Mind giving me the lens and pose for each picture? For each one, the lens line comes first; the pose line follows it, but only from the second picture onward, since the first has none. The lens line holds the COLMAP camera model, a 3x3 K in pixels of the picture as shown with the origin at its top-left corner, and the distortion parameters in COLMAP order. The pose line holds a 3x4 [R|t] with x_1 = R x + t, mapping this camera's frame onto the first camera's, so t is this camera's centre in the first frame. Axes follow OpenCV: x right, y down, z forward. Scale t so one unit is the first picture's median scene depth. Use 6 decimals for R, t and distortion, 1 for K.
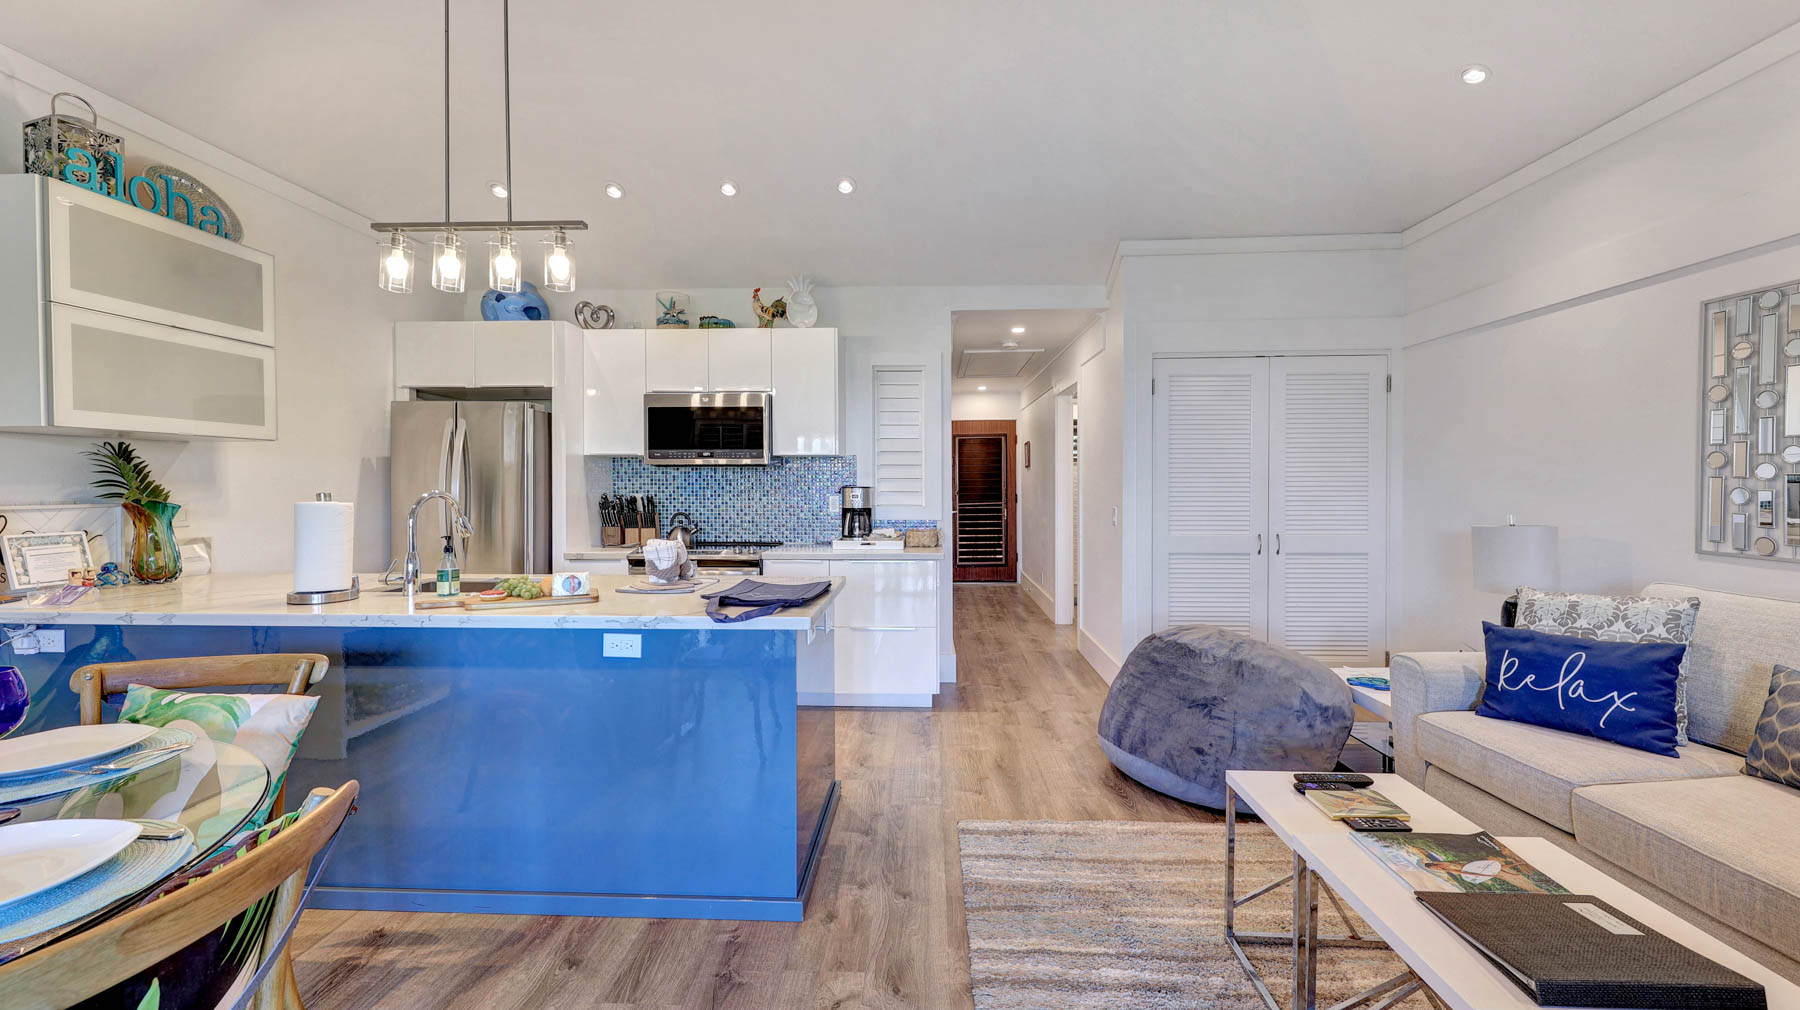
lens RADIAL K [[694.4, 0, 904.9], [0, 694.4, 498.8], [0, 0, 1]] dist [0.016063, -0.005839]
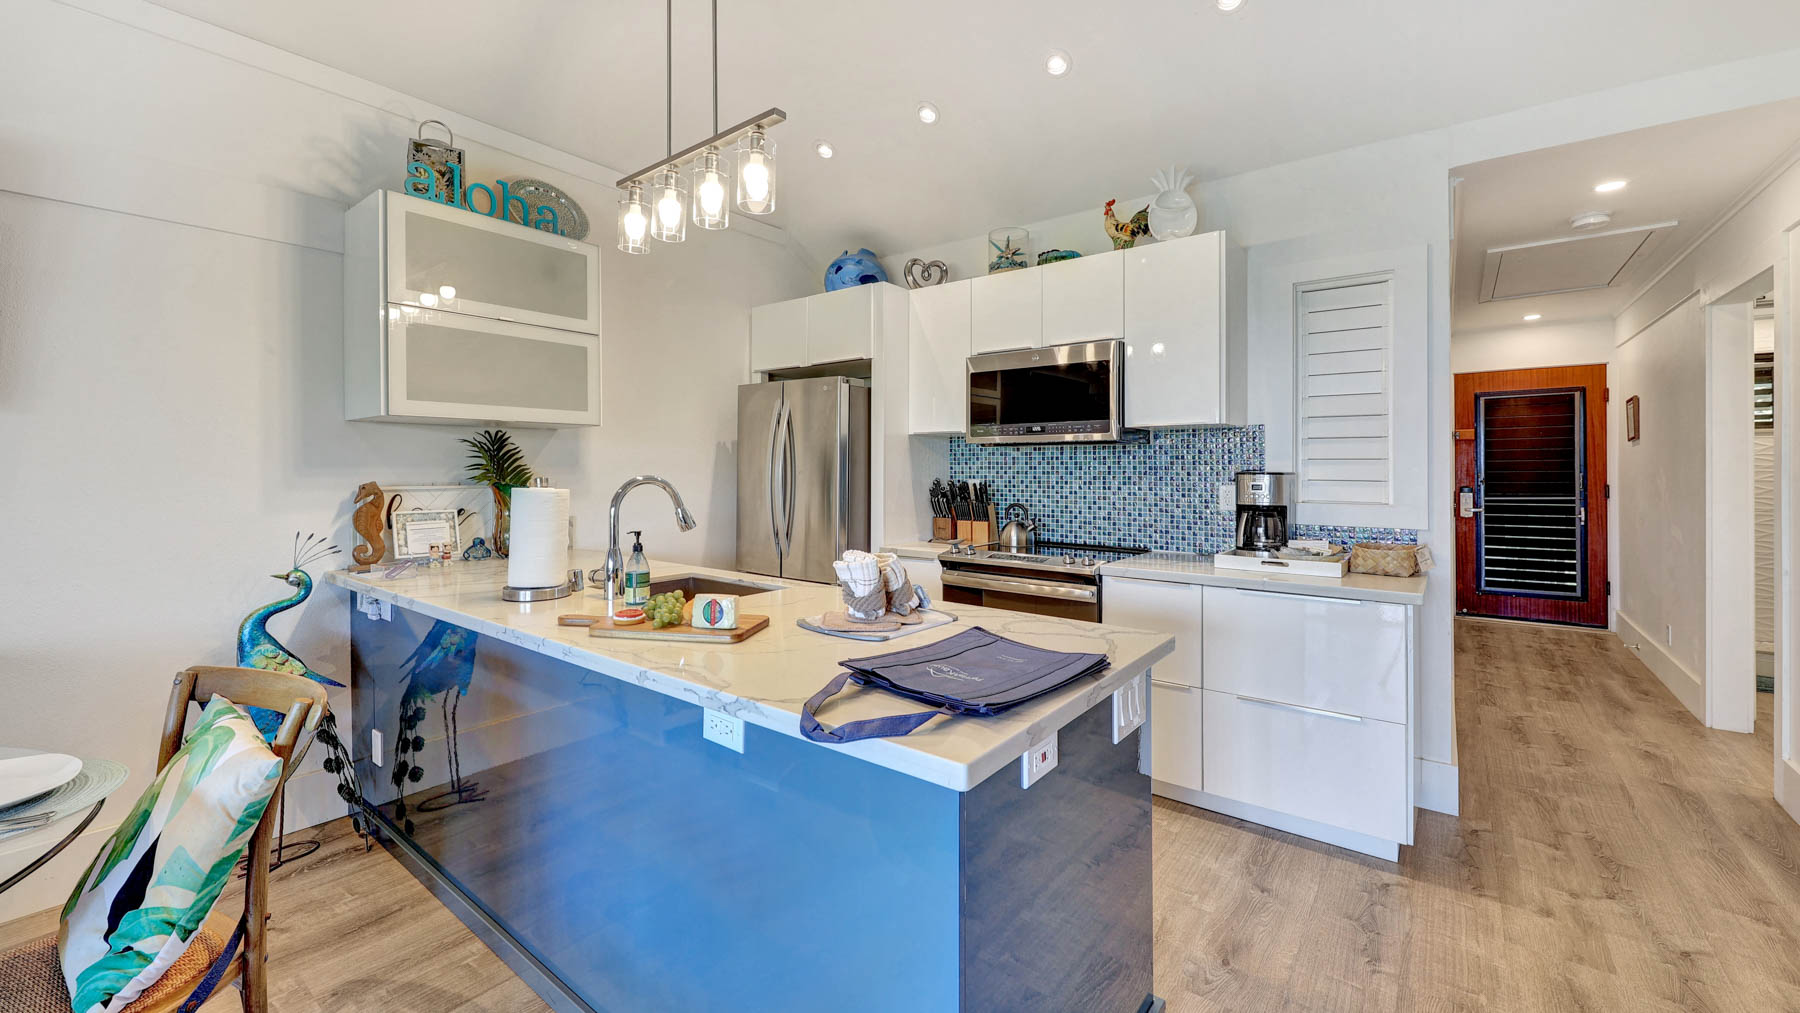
lens RADIAL K [[714.0, 0, 894.0], [0, 714.0, 470.8], [0, 0, 1]] dist [0.014342, -0.006640]
pose [[0.812341, 0.004085, -0.583169, 0.044435], [-0.013419, 0.999842, -0.011688, -0.006818], [0.583028, 0.017320, 0.812267, 0.270478]]
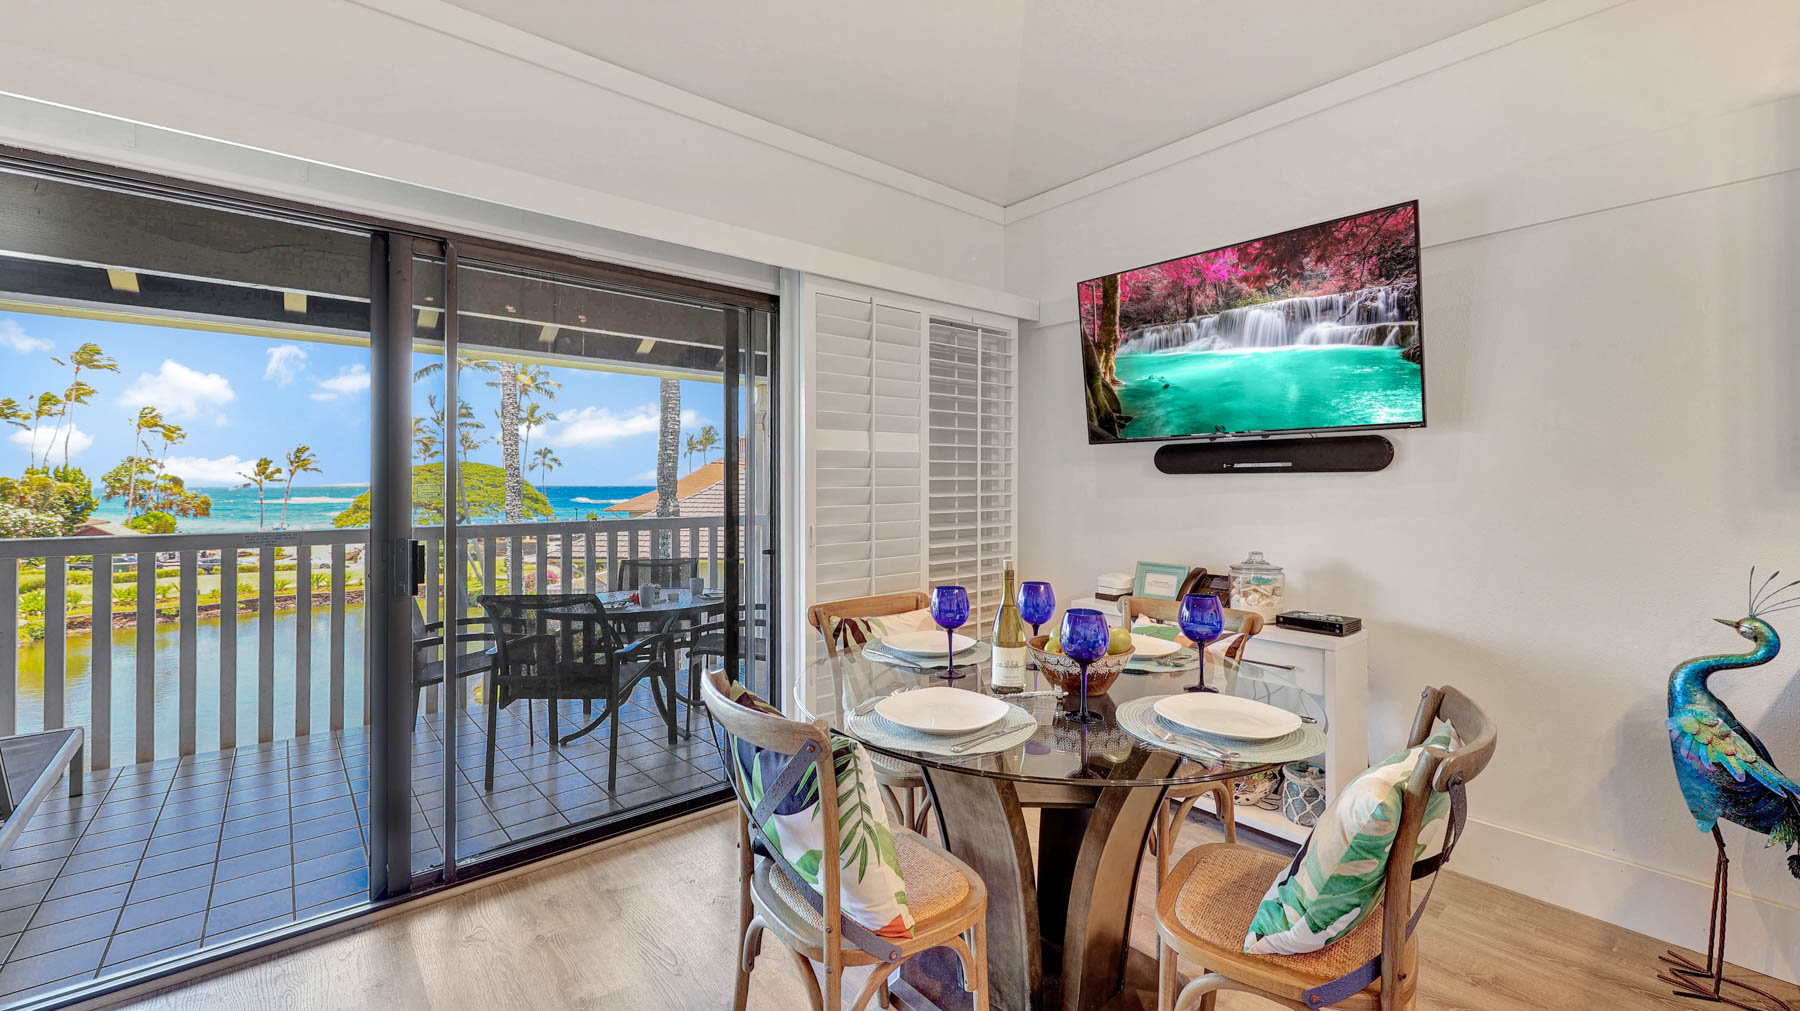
lens RADIAL K [[732.8, 0, 894.2], [0, 732.8, 477.8], [0, 0, 1]] dist [-0.002855, -0.000417]
pose [[-0.740155, -0.002683, -0.672431, -0.013149], [-0.013826, 0.999841, 0.011228, -0.008224], [0.672295, 0.017608, -0.740074, 0.430012]]
